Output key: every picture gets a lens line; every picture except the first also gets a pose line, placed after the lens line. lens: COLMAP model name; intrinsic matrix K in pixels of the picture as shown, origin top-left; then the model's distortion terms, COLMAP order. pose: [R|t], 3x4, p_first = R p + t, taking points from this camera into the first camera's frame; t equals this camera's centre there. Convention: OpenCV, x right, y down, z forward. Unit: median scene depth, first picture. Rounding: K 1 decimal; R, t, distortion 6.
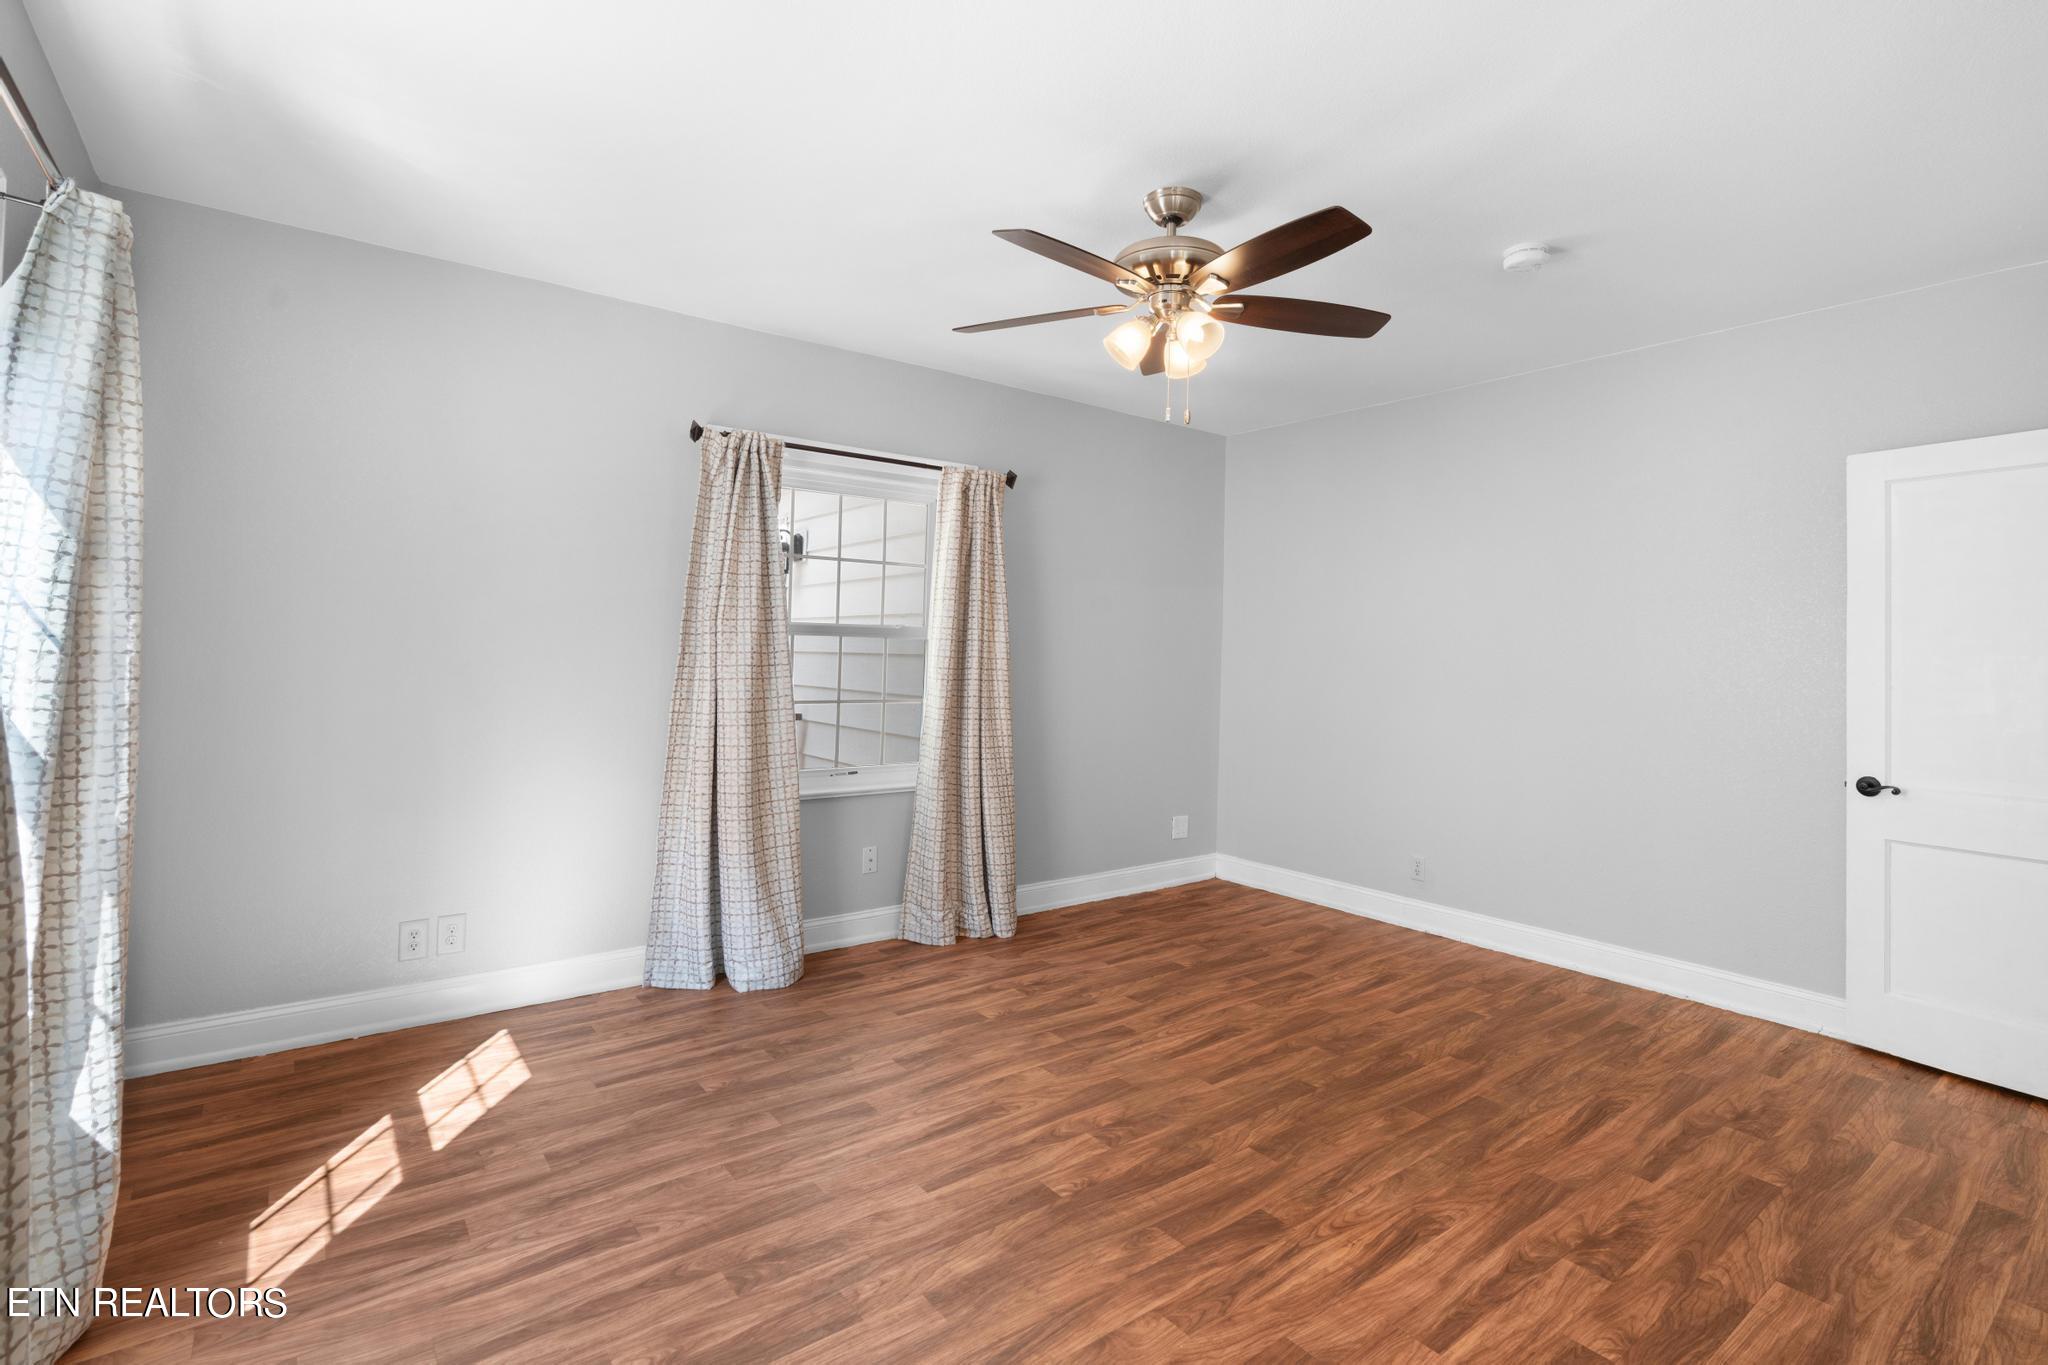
lens RADIAL K [[949.9, 0, 1023.1], [0, 949.9, 658.5], [0, 0, 1]] dist [-0.013166, 0.008442]
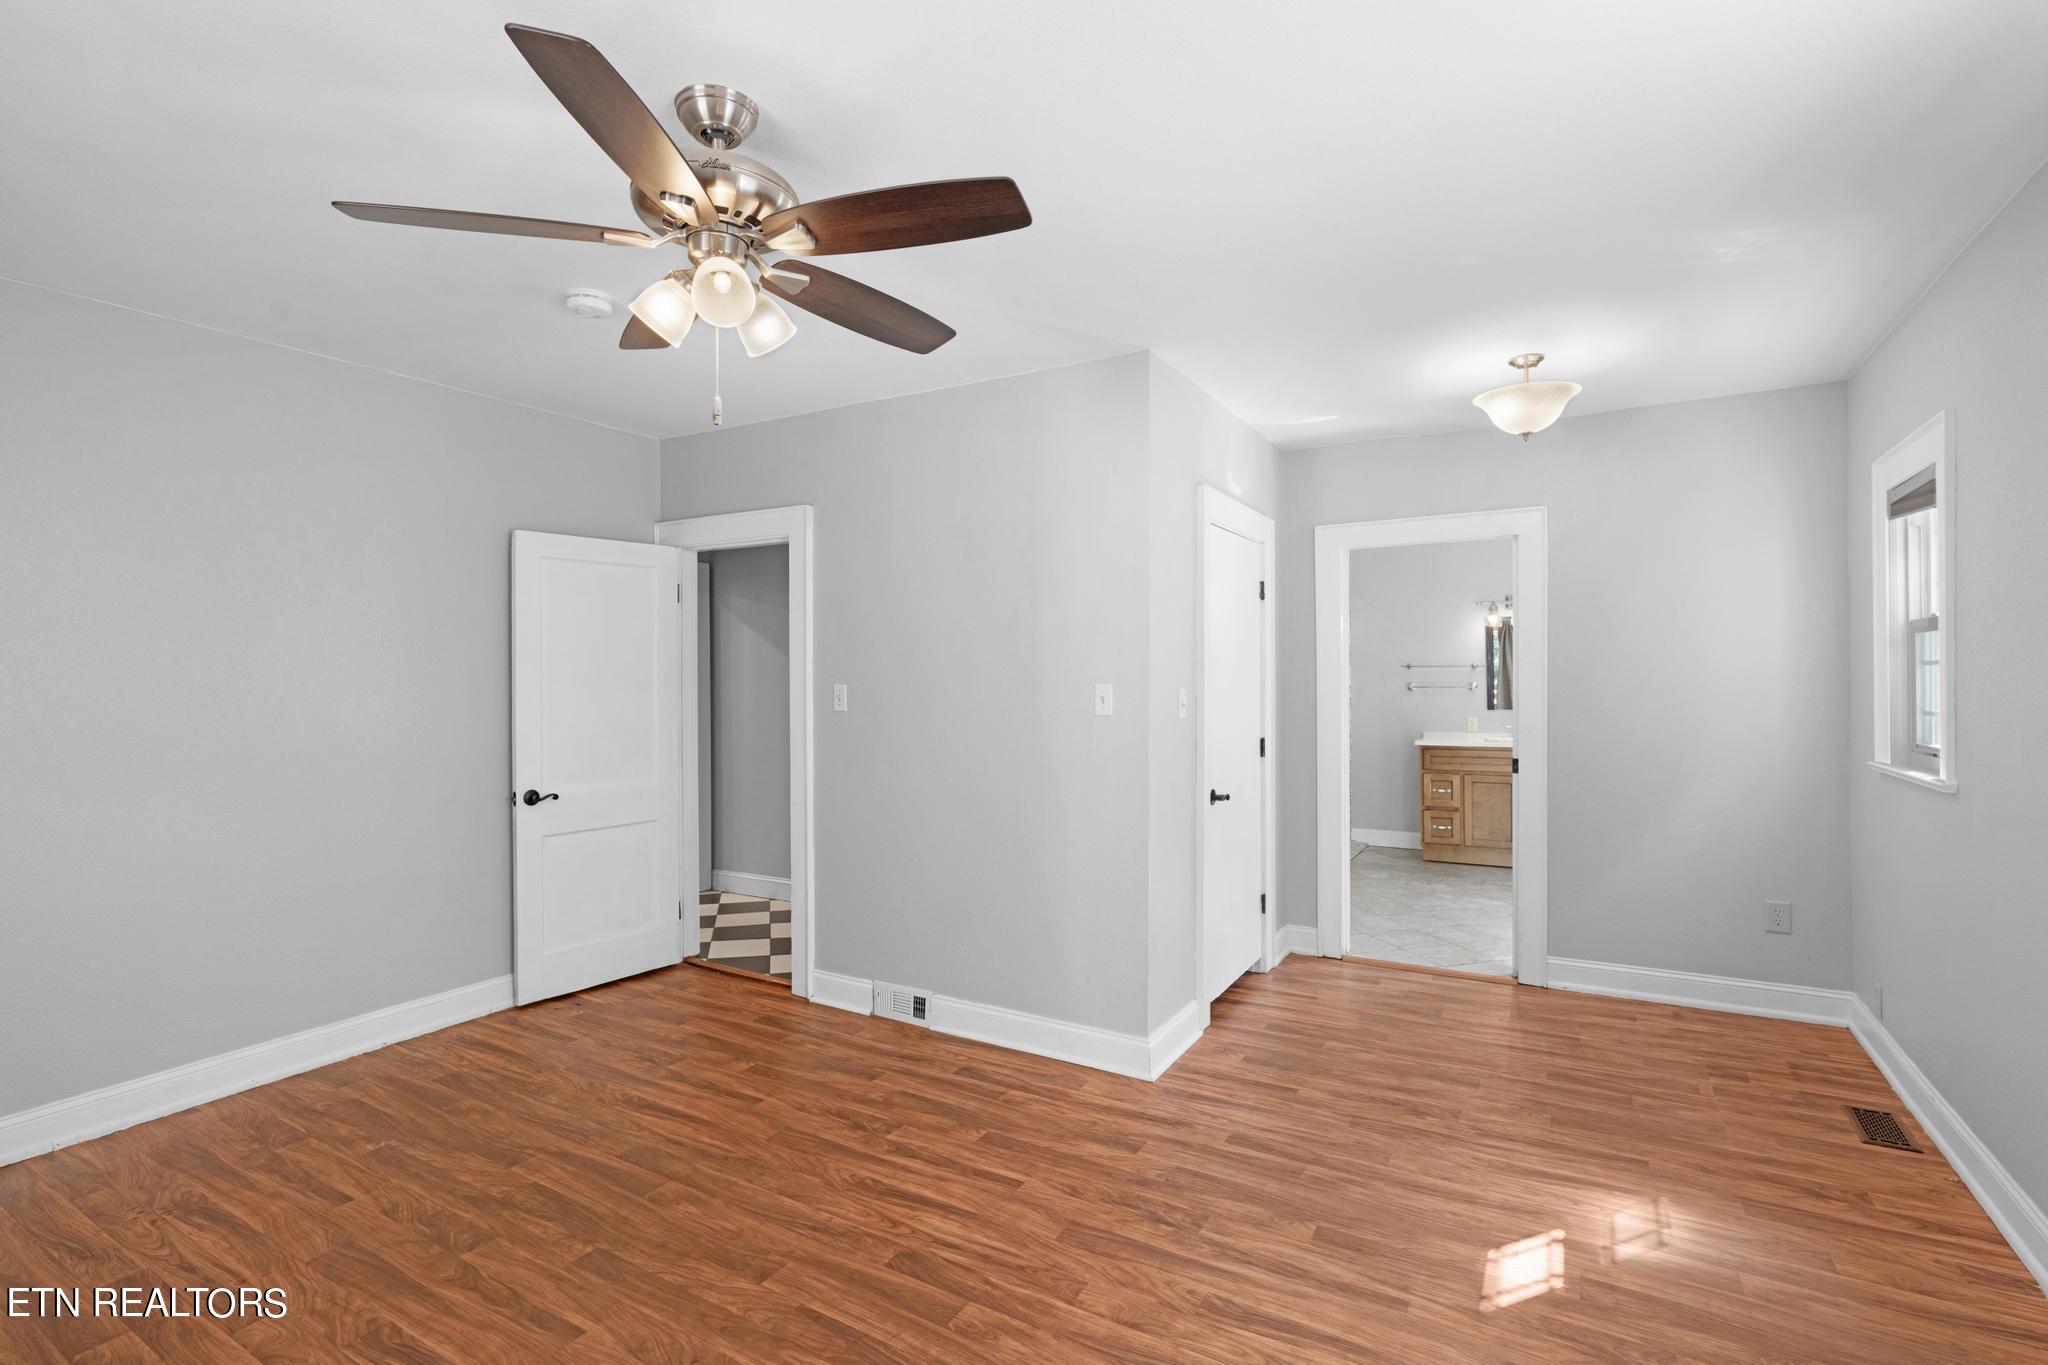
lens RADIAL K [[949.9, 0, 1023.1], [0, 949.9, 658.5], [0, 0, 1]] dist [-0.013166, 0.008442]
pose [[-0.375302, -0.000965, 0.926902, -0.671124], [0.001464, 0.999998, 0.001634, -0.060951], [-0.926902, 0.001971, -0.375299, 1.125013]]
